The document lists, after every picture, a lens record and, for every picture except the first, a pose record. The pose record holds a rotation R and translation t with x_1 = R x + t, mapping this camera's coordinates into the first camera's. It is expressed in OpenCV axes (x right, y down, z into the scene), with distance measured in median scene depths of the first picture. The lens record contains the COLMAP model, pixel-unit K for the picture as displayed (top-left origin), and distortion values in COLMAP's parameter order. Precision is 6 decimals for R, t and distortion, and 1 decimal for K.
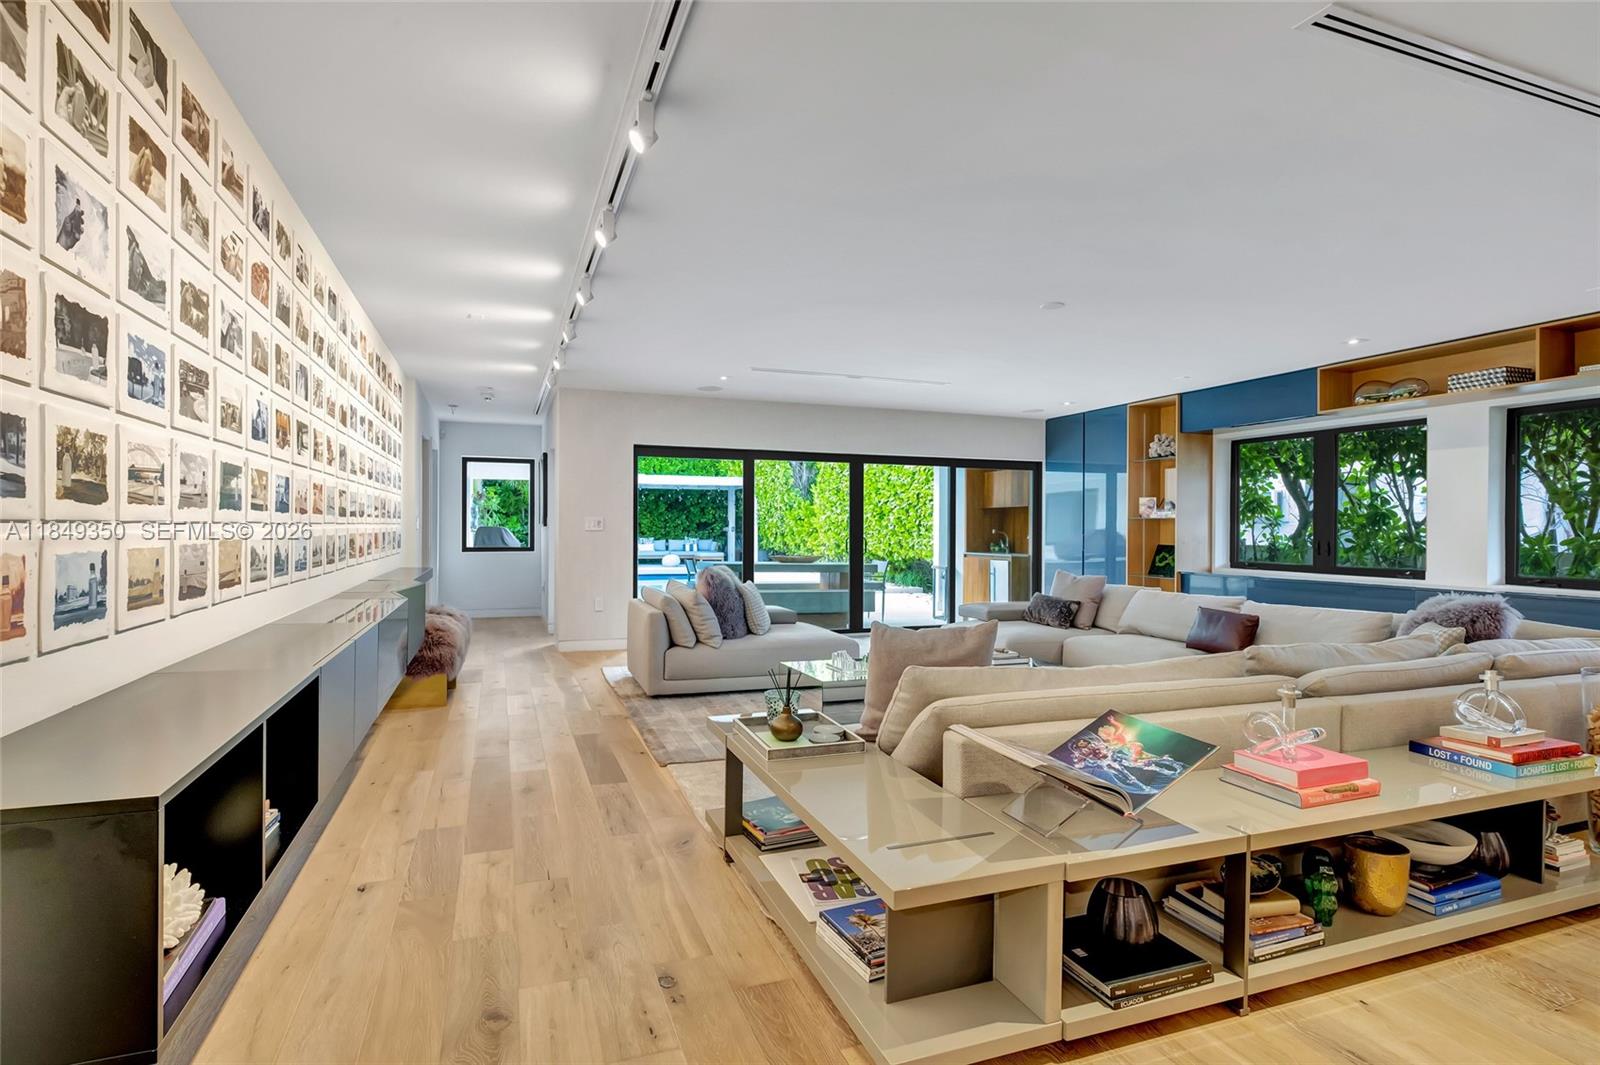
lens RADIAL K [[797.3, 0, 800.8], [0, 797.3, 531.3], [0, 0, 1]] dist [0.000570, 0.000073]
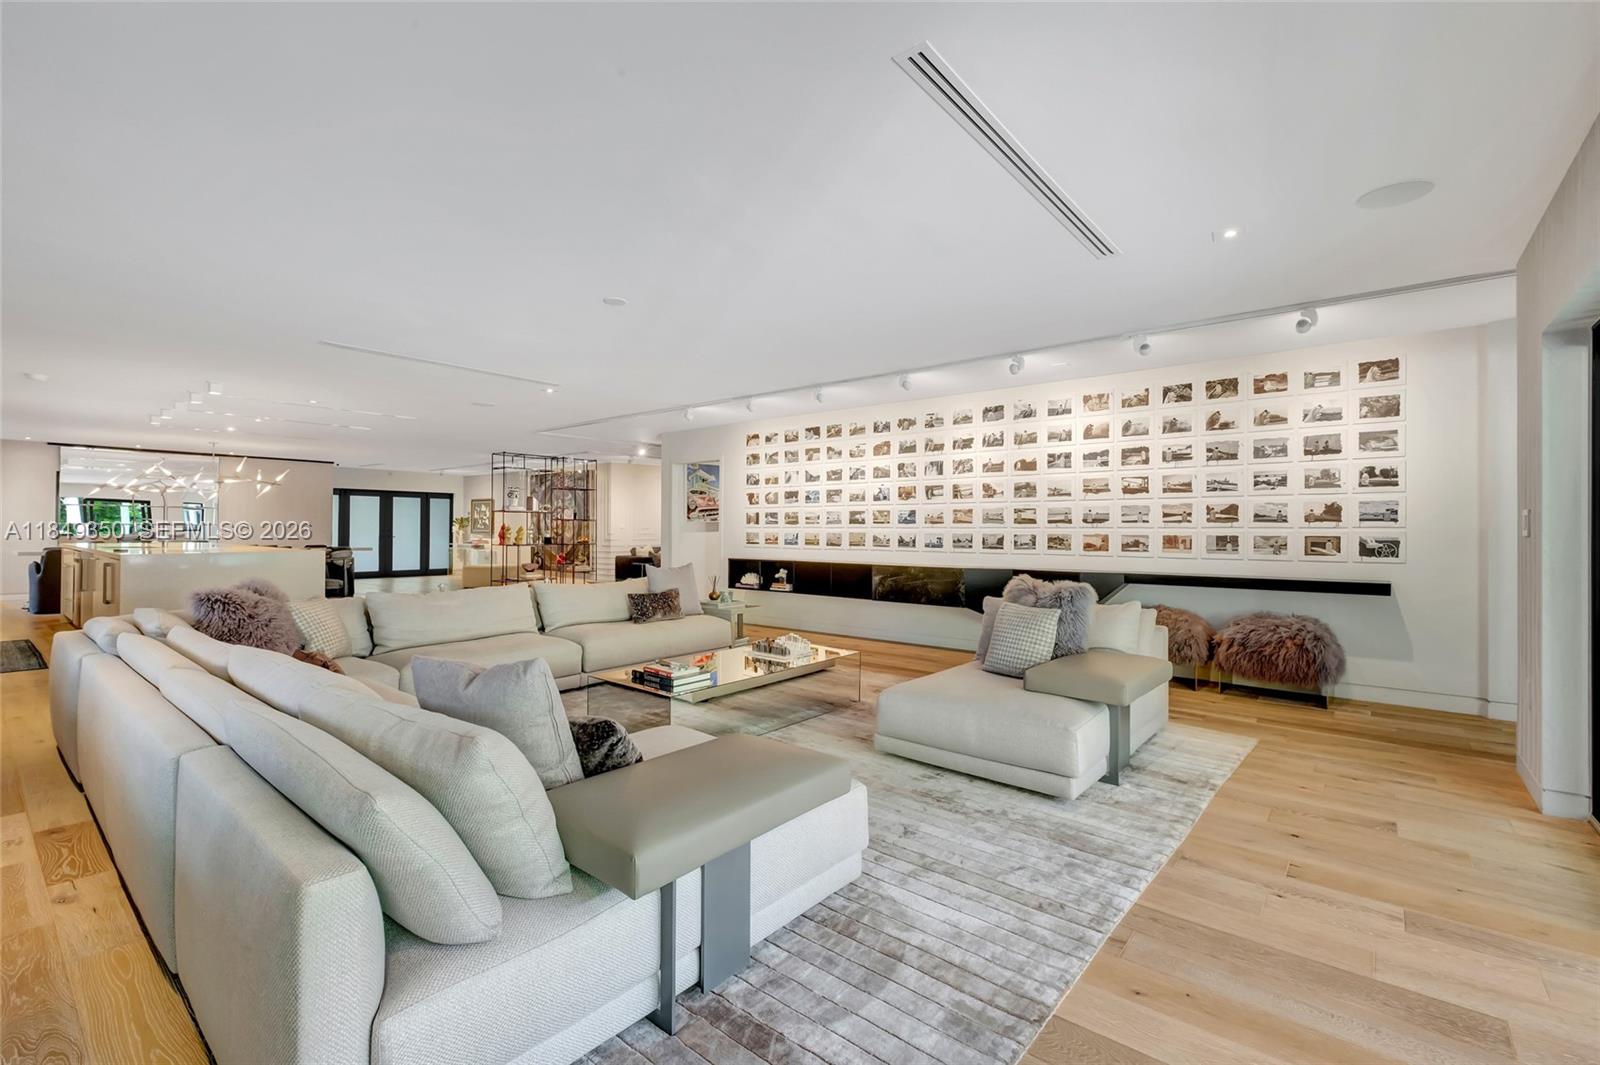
lens RADIAL K [[711.7, 0, 792.8], [0, 711.7, 526.0], [0, 0, 1]] dist [0.000452, -0.000511]
pose [[-0.869633, -0.011164, -0.493573, 0.514248], [-0.009048, 0.999937, -0.006675, 0.003185], [0.493616, -0.001339, -0.869679, 1.700274]]
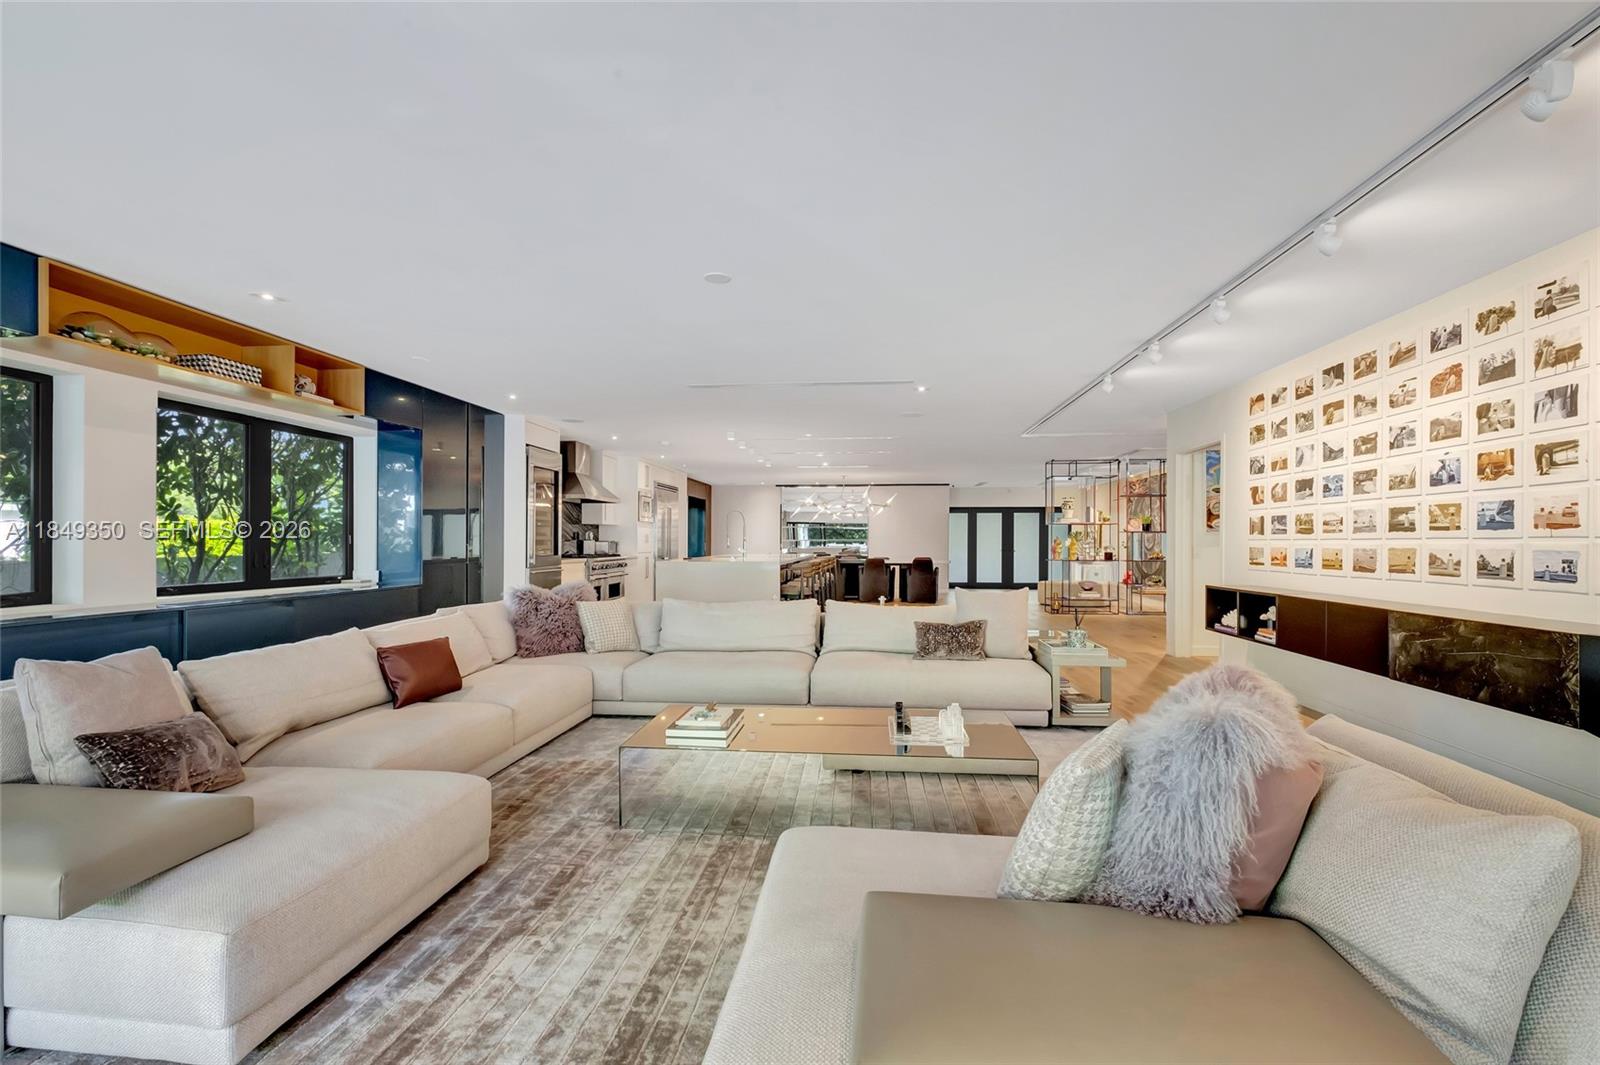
lens RADIAL K [[711.7, 0, 796.4], [0, 711.7, 540.9], [0, 0, 1]] dist [0.000452, -0.000511]
pose [[-0.888416, -0.005650, 0.459004, -0.105406], [-0.005574, 0.999983, 0.001522, 0.000465], [-0.459004, -0.001207, -0.888433, 1.480604]]
